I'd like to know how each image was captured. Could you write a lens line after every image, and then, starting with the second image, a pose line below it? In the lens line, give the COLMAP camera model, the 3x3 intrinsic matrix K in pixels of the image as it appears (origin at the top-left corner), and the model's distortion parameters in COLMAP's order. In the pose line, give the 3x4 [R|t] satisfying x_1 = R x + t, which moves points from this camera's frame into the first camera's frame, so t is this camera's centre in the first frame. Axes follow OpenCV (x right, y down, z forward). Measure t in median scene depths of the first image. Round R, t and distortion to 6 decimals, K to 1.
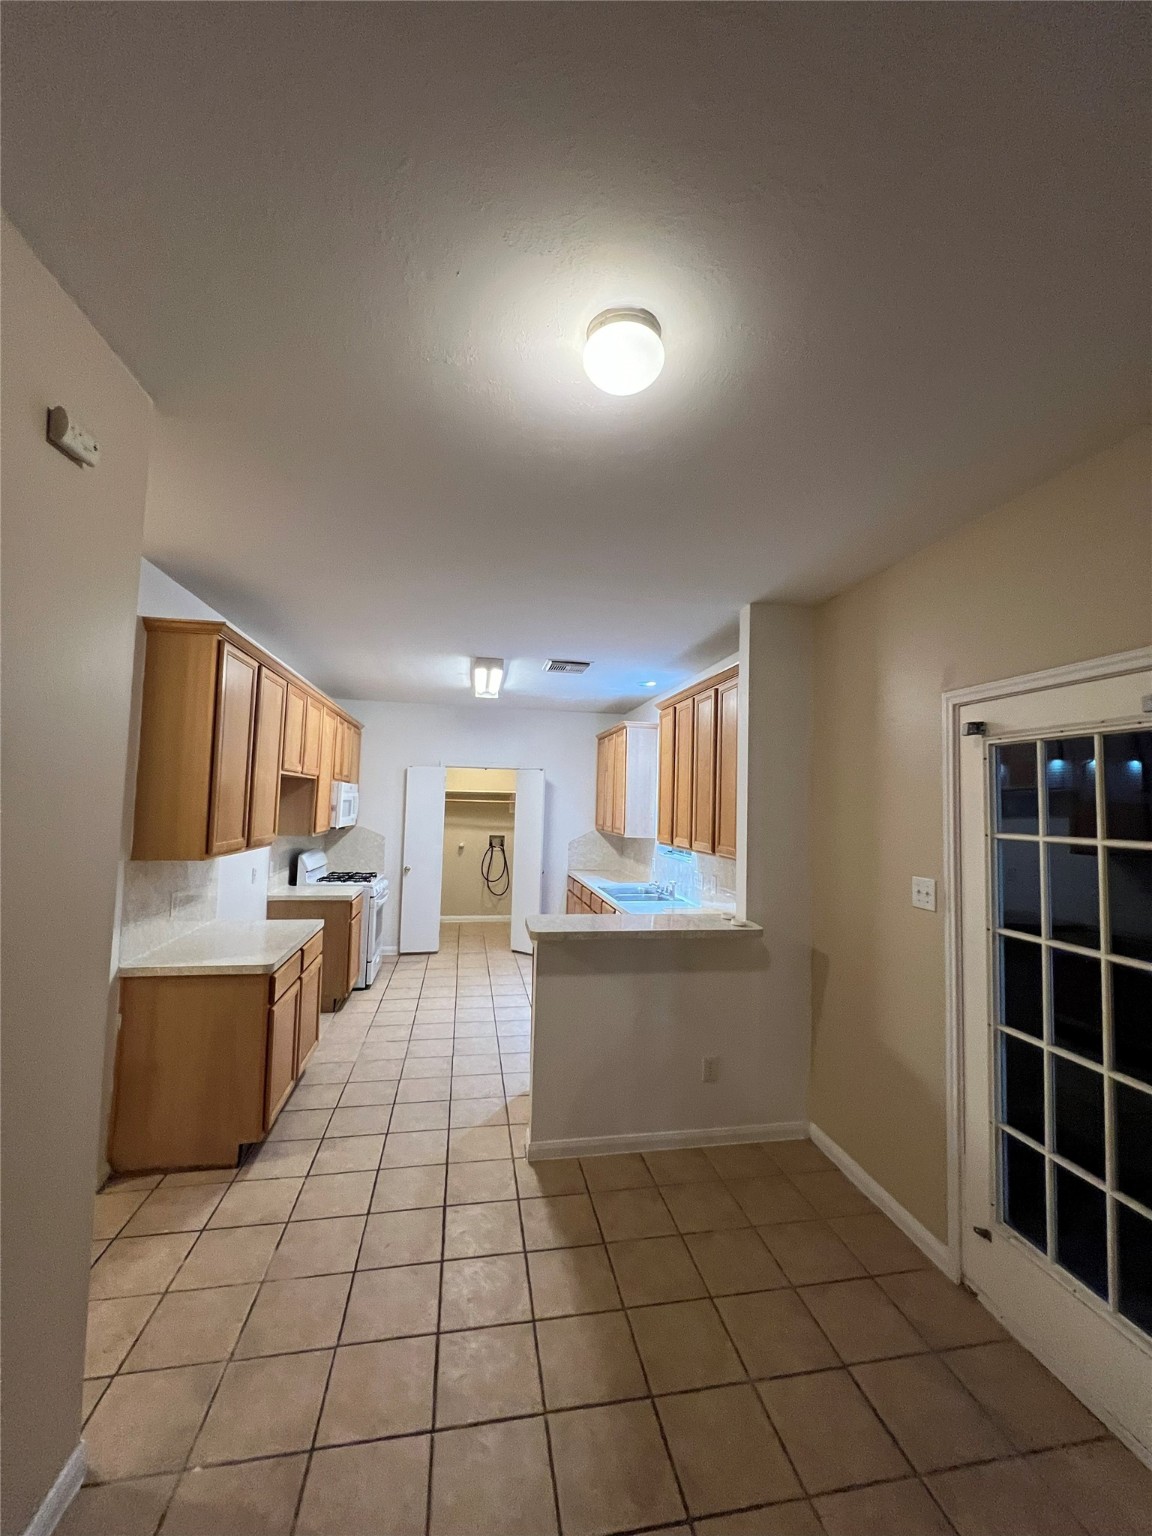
lens RADIAL K [[610.3, 0, 575.6], [0, 610.3, 763.7], [0, 0, 1]] dist [-0.004256, 0.000024]
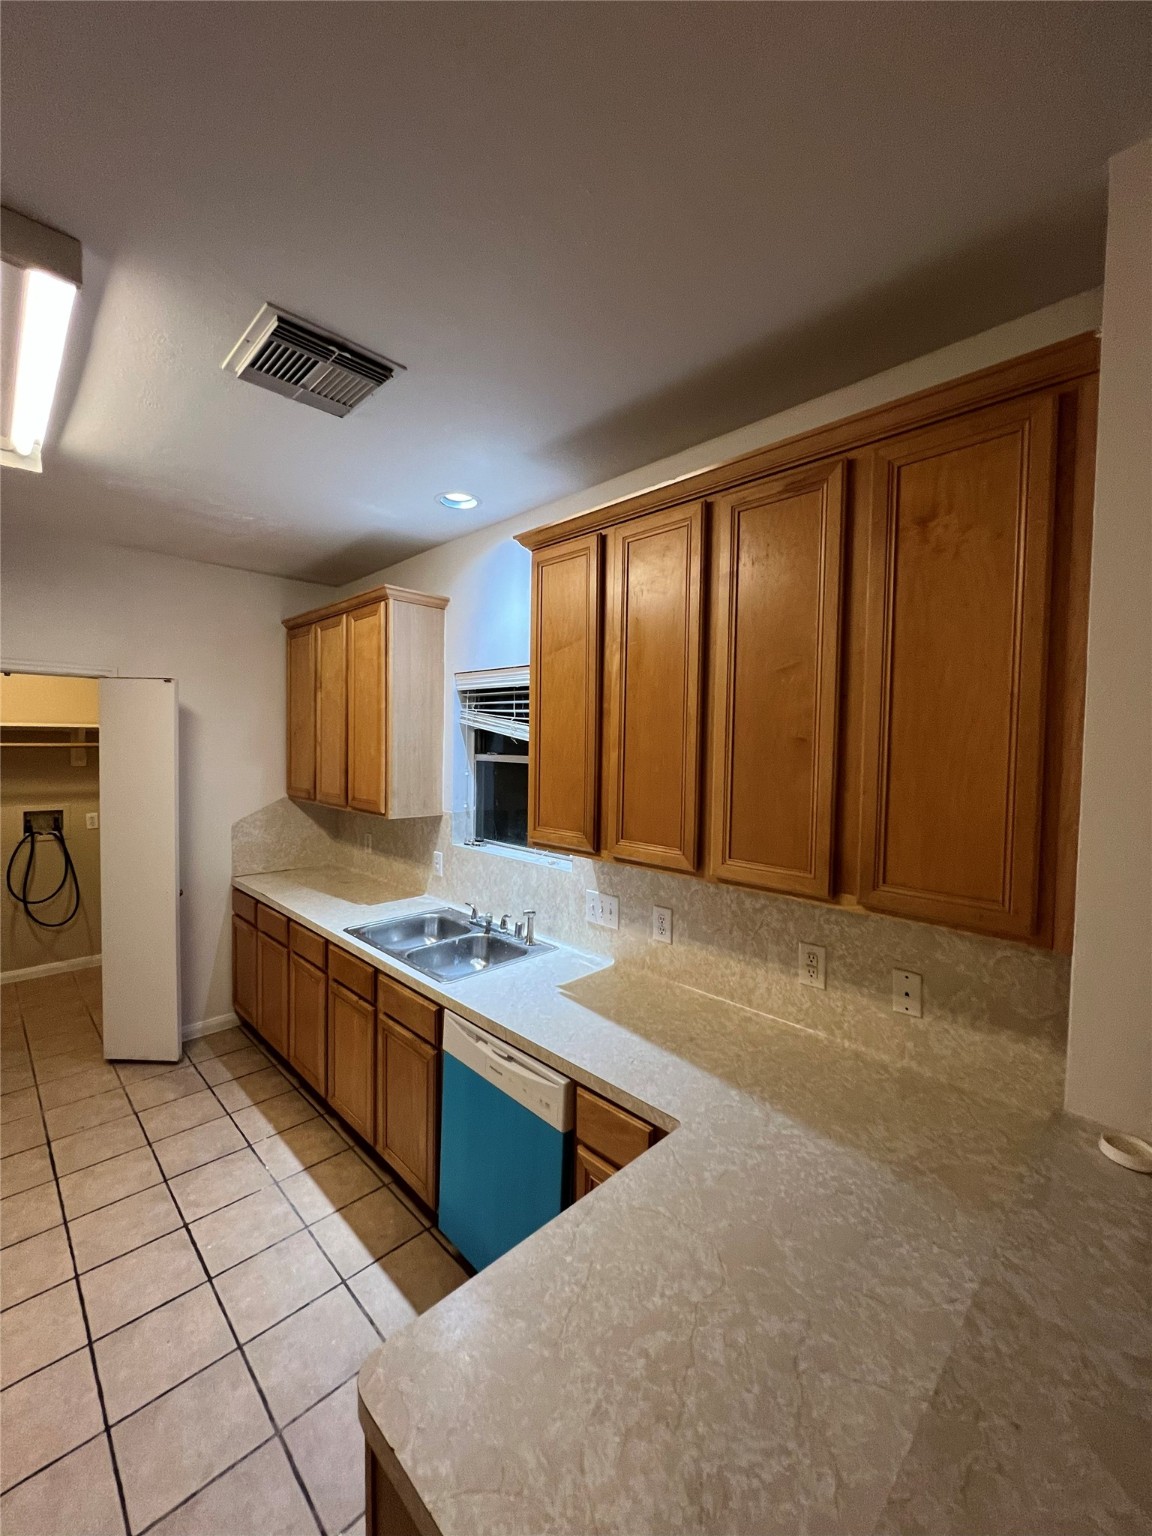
lens RADIAL K [[616.4, 0, 582.7], [0, 616.4, 775.5], [0, 0, 1]] dist [-0.003220, -0.000016]
pose [[0.819432, -0.032359, 0.572262, -0.067442], [-0.039357, 0.992872, 0.112498, 0.017453], [-0.571824, -0.114707, 0.812318, 0.423739]]
